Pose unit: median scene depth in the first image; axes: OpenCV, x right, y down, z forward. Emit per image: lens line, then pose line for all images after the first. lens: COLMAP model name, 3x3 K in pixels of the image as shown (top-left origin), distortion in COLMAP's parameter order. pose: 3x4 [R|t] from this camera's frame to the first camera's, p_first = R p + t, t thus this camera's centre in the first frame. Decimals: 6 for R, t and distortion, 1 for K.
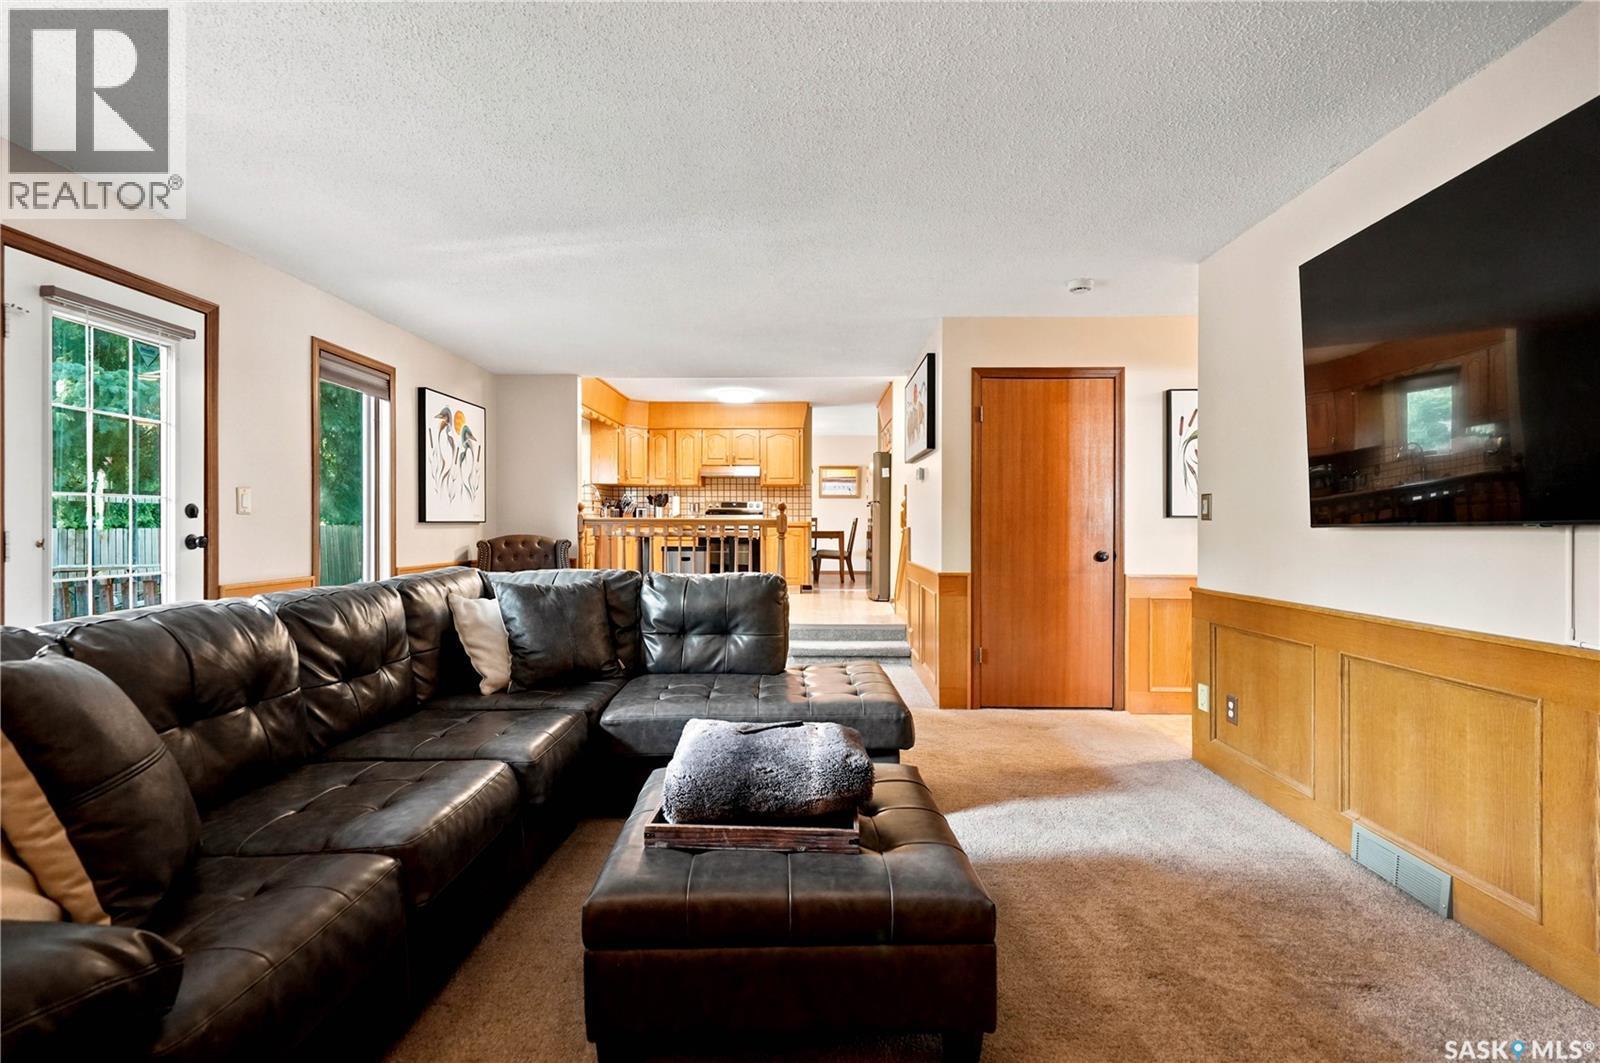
lens RADIAL K [[792.5, 0, 799.7], [0, 792.5, 470.7], [0, 0, 1]] dist [0.000246, 0.000340]
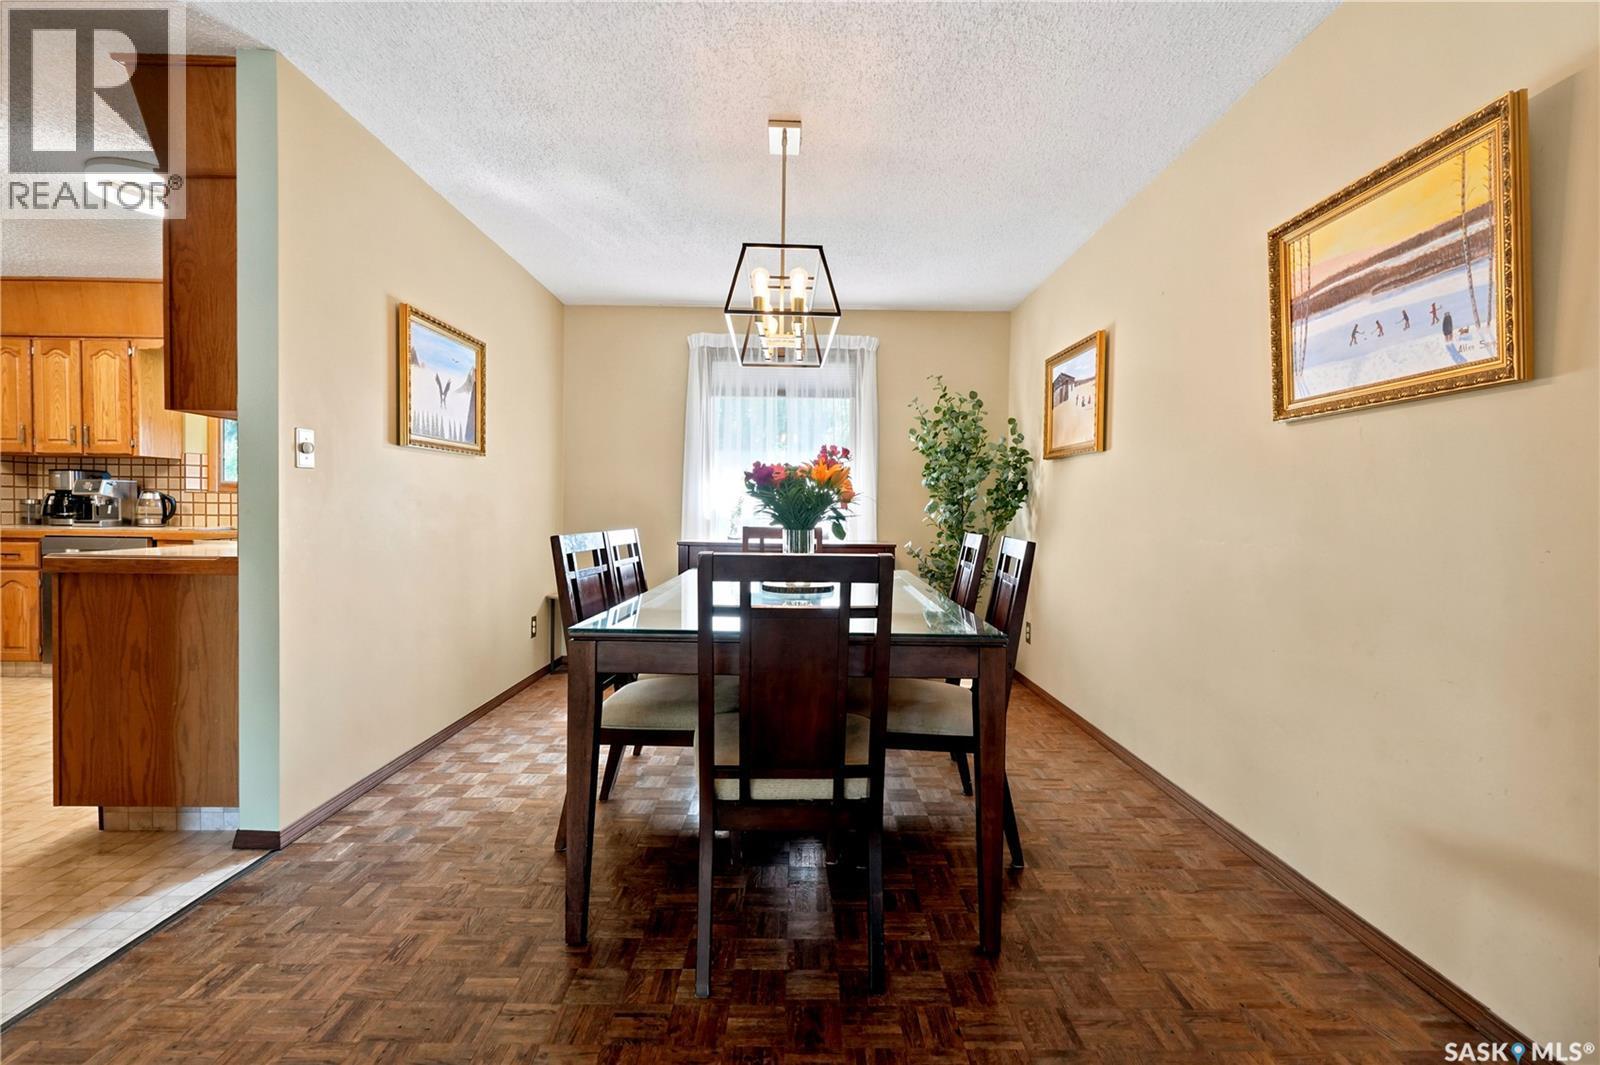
lens RADIAL K [[717.4, 0, 800.3], [0, 717.4, 526.8], [0, 0, 1]] dist [0.002321, 0.000497]
pose [[0.030000, 0.019124, -0.999367, 0.228957], [0.059588, 0.998004, 0.020887, 0.061418], [0.997772, -0.060177, 0.028801, 1.162473]]
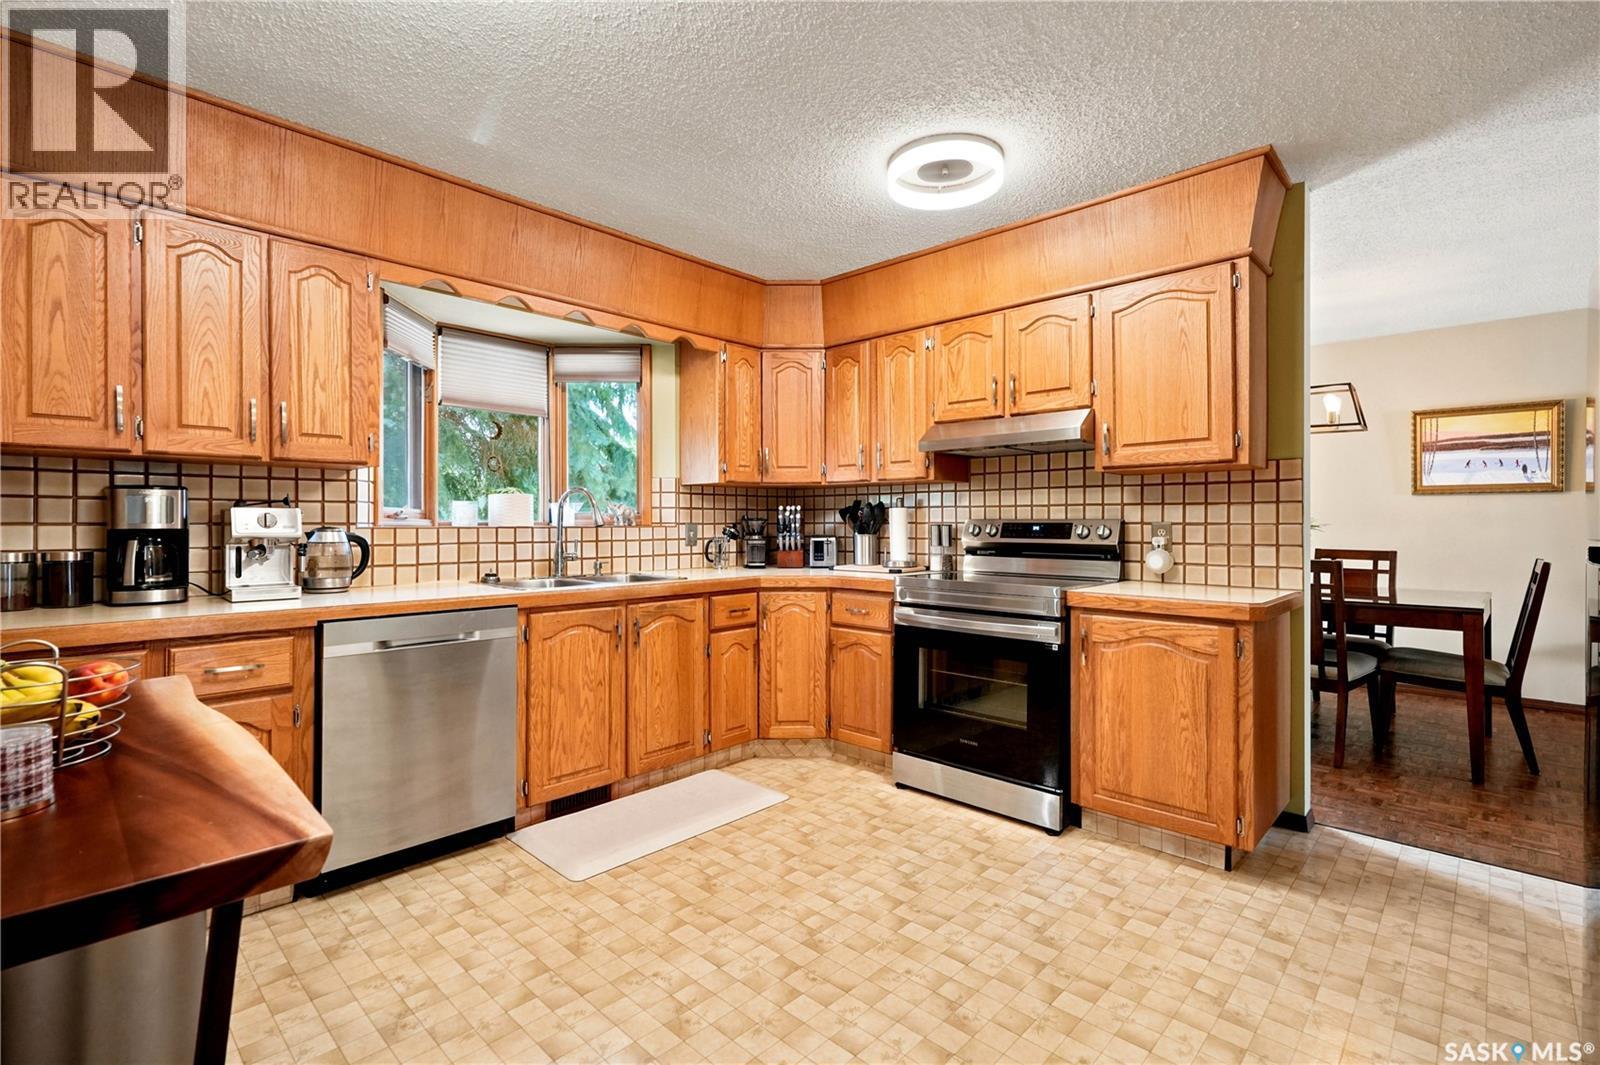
lens RADIAL K [[735.1, 0, 801.8], [0, 735.1, 518.7], [0, 0, 1]] dist [0.000779, 0.000391]
pose [[0.739570, -0.006633, -0.673046, 0.058765], [0.051696, 0.997557, 0.046975, 0.017679], [0.671091, -0.069536, 0.738107, 0.692619]]
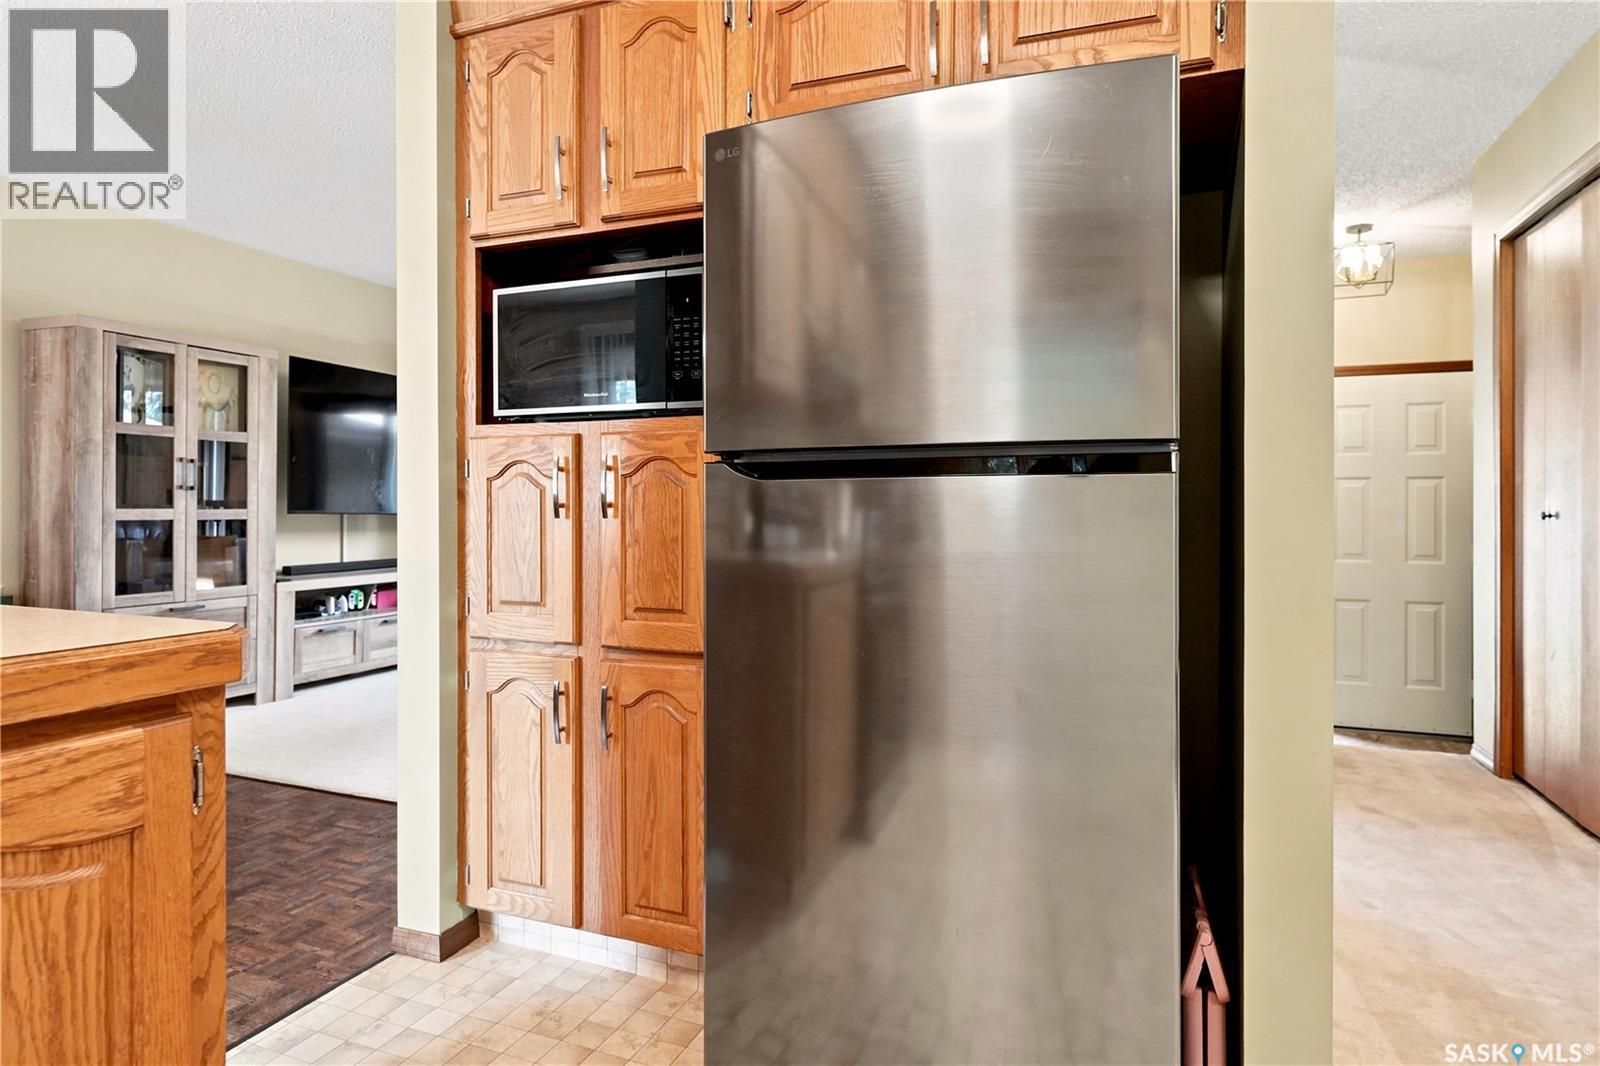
lens RADIAL K [[894.4, 0, 796.6], [0, 894.4, 510.8], [0, 0, 1]] dist [0.001962, 0.000540]
pose [[0.356872, -0.007273, 0.934125, -0.052975], [-0.069138, 0.997021, 0.034176, 0.042418], [-0.931591, -0.076780, 0.355307, 0.863729]]
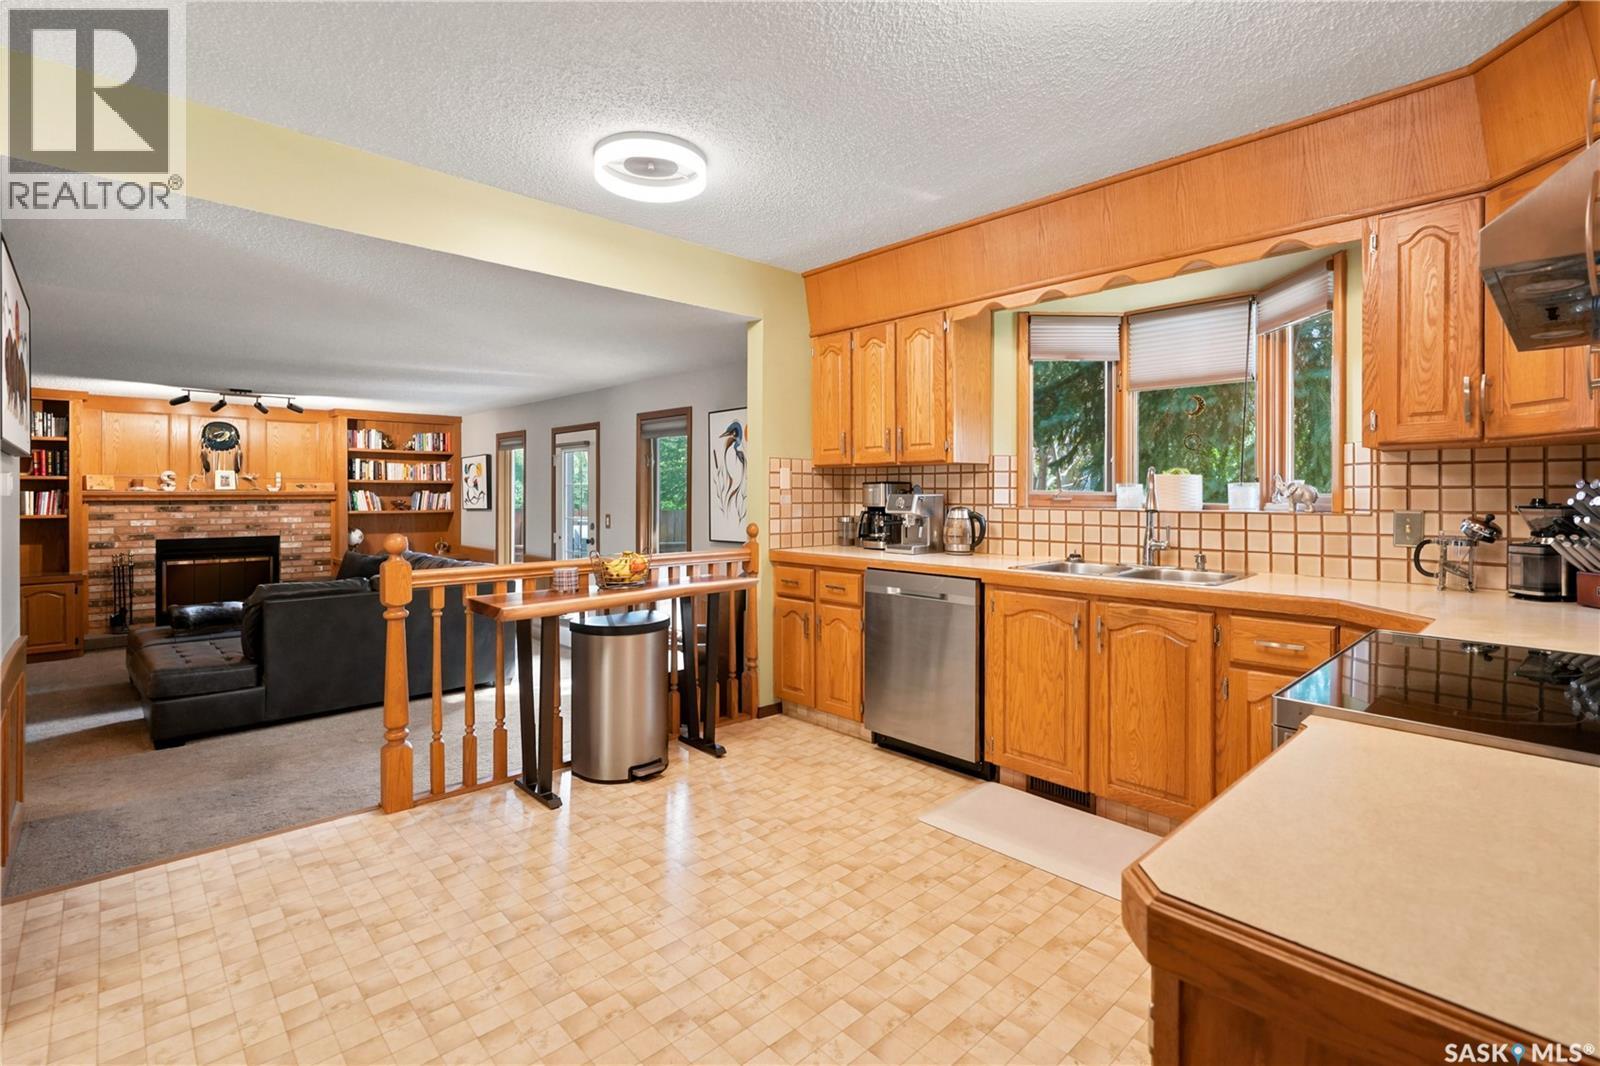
lens RADIAL K [[744.2, 0, 803.6], [0, 744.2, 495.6], [0, 0, 1]] dist [0.000369, 0.000430]
pose [[-0.711649, -0.003408, -0.702527, 0.068896], [0.046489, 0.997568, -0.051931, 0.033615], [0.700996, -0.069616, -0.709759, 0.971653]]
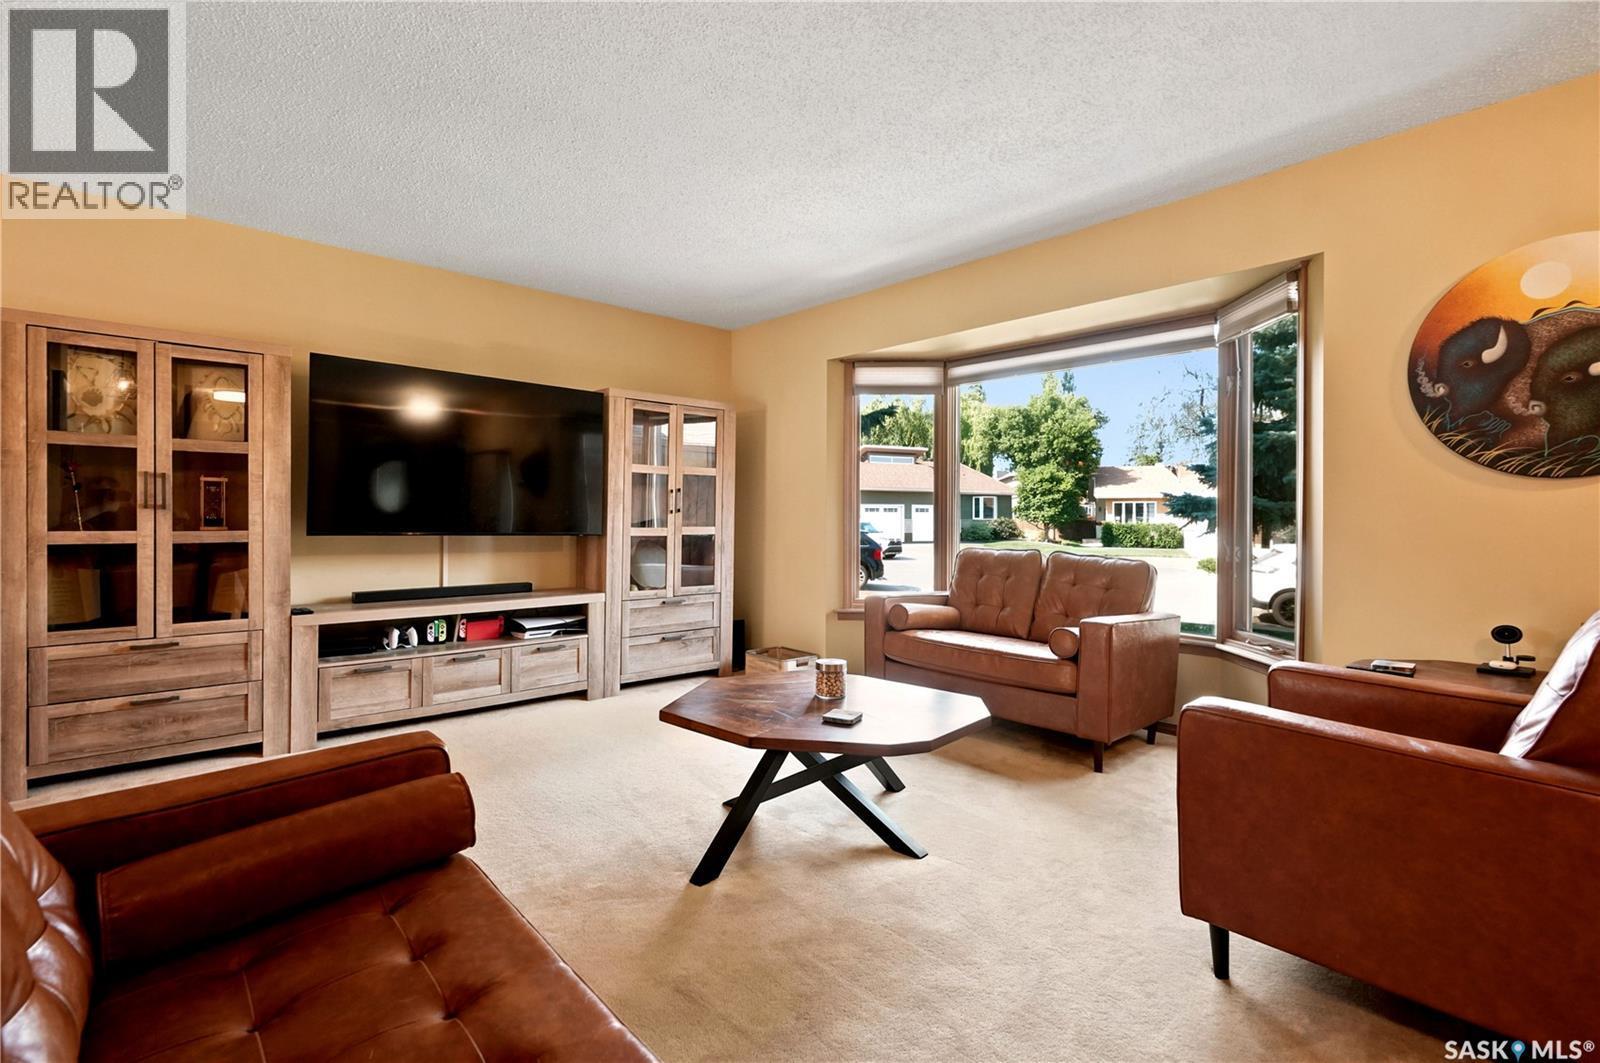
lens RADIAL K [[750.1, 0, 803.0], [0, 750.1, 521.0], [0, 0, 1]] dist [0.000693, 0.000876]
pose [[0.727106, -0.003915, 0.686514, 0.205391], [-0.052982, 0.996681, 0.061799, 0.039116], [-0.684478, -0.081308, 0.724485, 0.879082]]
